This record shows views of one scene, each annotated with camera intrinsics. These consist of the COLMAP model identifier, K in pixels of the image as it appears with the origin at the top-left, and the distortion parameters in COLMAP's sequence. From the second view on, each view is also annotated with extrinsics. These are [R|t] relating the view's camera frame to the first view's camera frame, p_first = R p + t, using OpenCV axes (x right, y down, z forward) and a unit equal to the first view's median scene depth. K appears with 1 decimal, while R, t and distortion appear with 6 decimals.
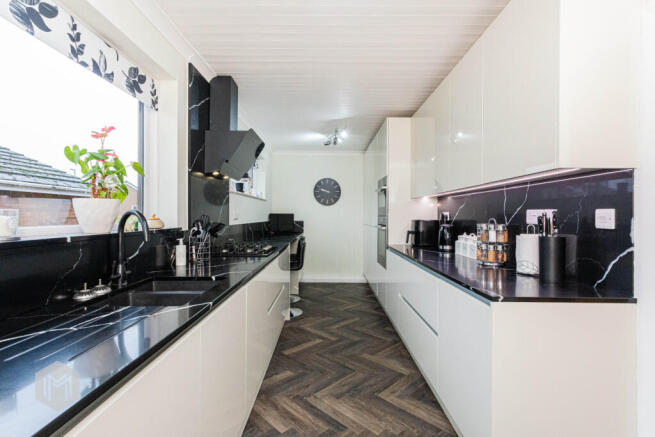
lens RADIAL K [[312.1, 0, 325.7], [0, 312.1, 217.2], [0, 0, 1]] dist [0.004995, 0.001573]
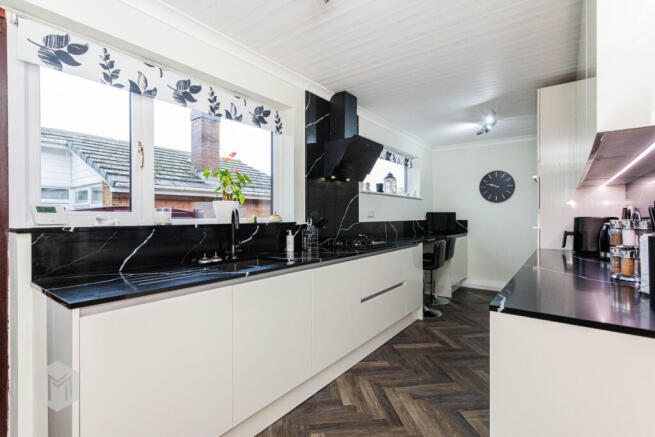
lens RADIAL K [[312.1, 0, 324.2], [0, 312.1, 217.5], [0, 0, 1]] dist [0.004995, 0.001573]
pose [[0.796452, -0.001587, -0.604700, 0.378425], [0.000246, 0.999997, -0.002300, 0.016713], [0.604702, 0.001683, 0.796450, 0.051095]]
